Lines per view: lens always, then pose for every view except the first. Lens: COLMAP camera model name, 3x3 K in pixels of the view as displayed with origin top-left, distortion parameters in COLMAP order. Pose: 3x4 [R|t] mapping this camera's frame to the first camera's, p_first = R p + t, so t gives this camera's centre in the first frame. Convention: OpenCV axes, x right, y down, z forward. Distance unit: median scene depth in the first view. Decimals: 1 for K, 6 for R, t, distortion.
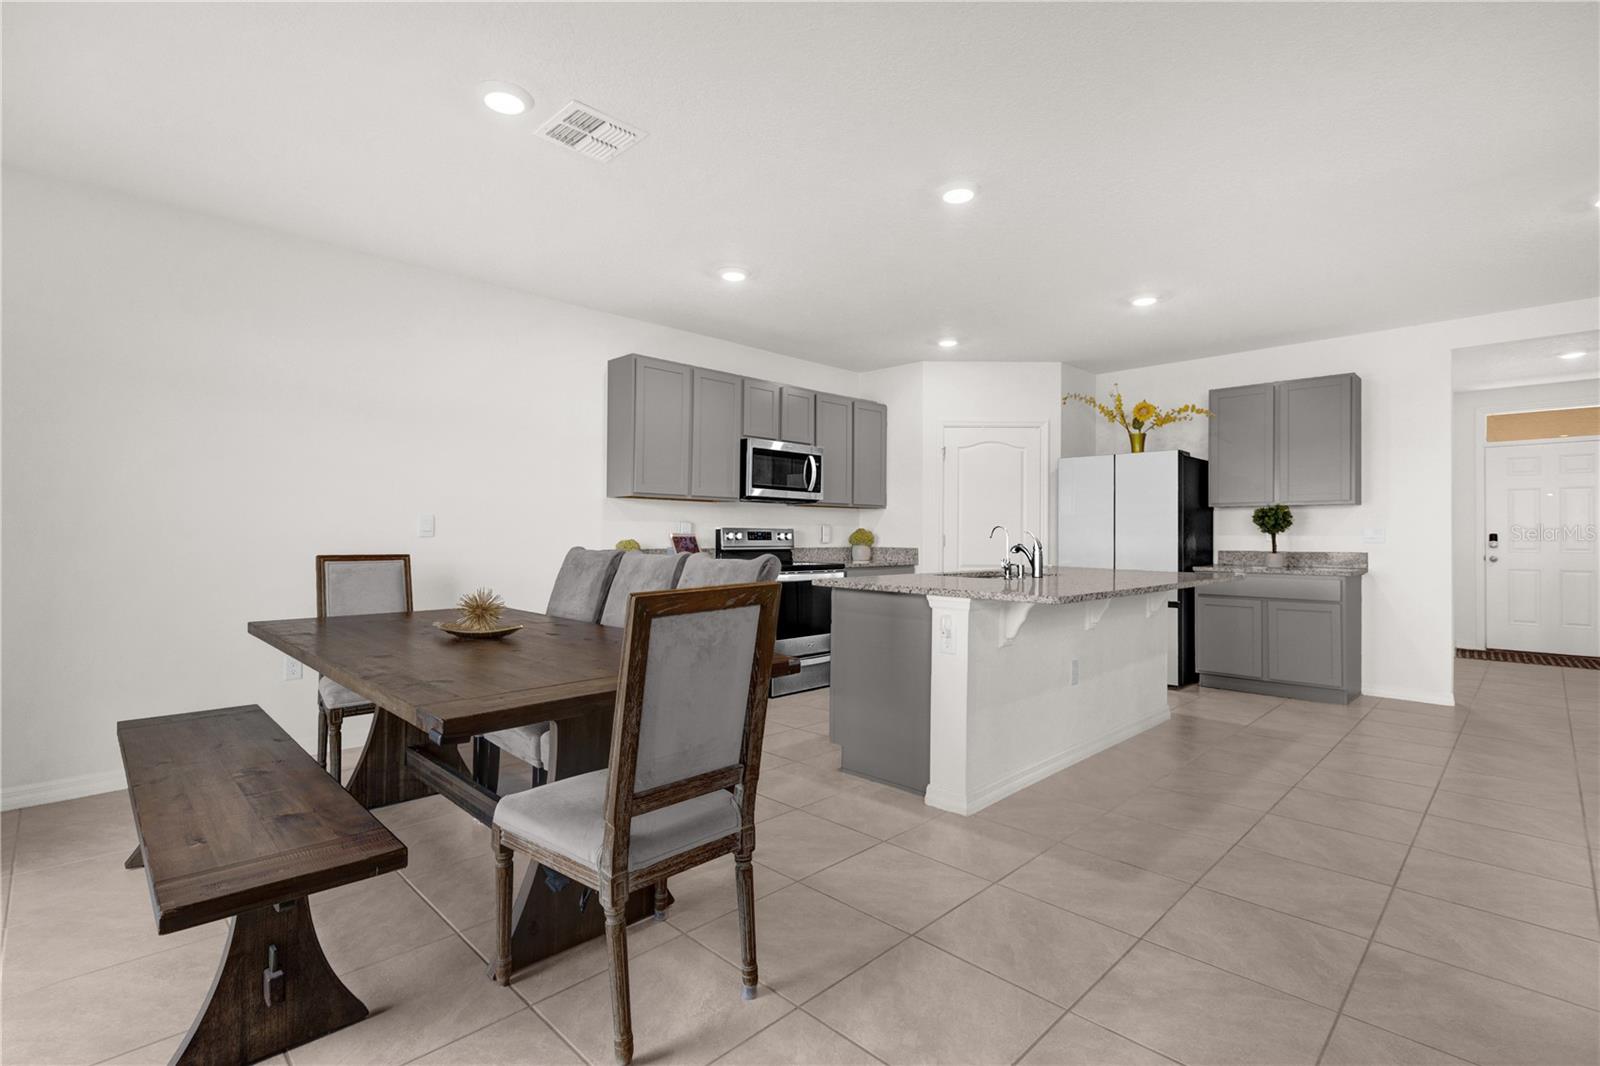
lens RADIAL K [[738.0, 0, 791.5], [0, 738.0, 528.6], [0, 0, 1]] dist [0.004830, -0.000123]
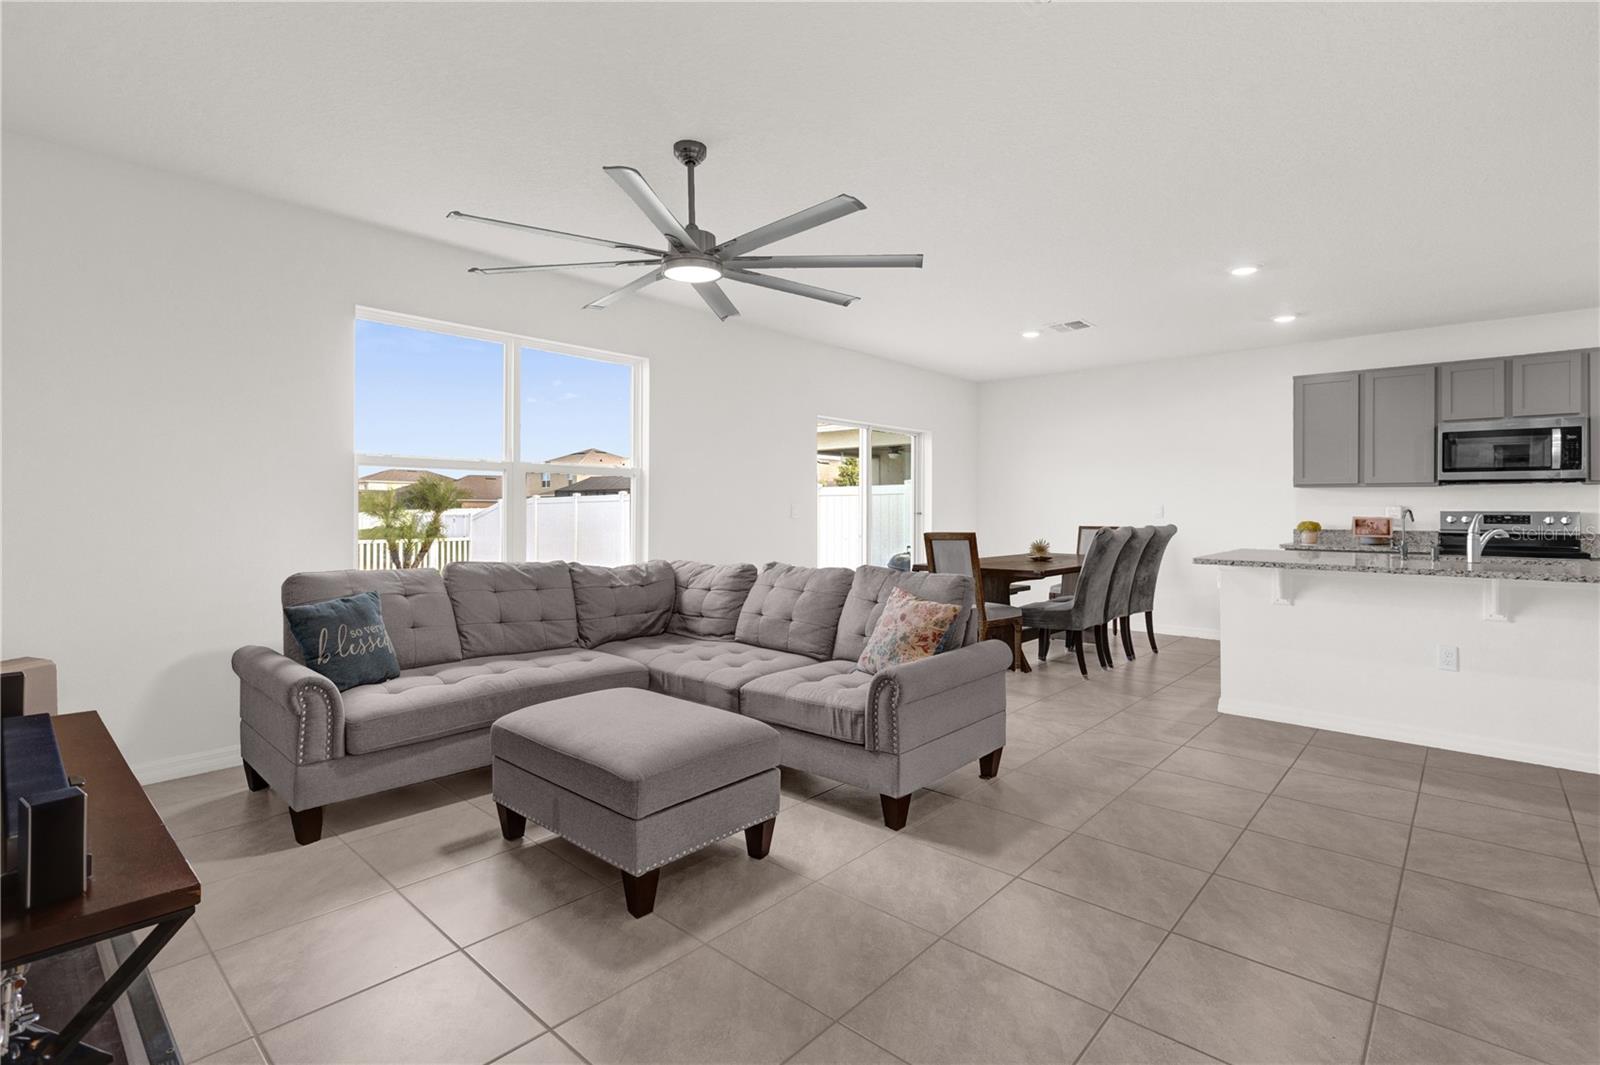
lens RADIAL K [[746.7, 0, 789.7], [0, 746.7, 508.4], [0, 0, 1]] dist [-0.002209, -0.000063]
pose [[0.052106, -0.007035, -0.998617, 0.869615], [0.003156, 0.999971, -0.006880, -0.000540], [0.998637, -0.002794, 0.052127, 0.046486]]
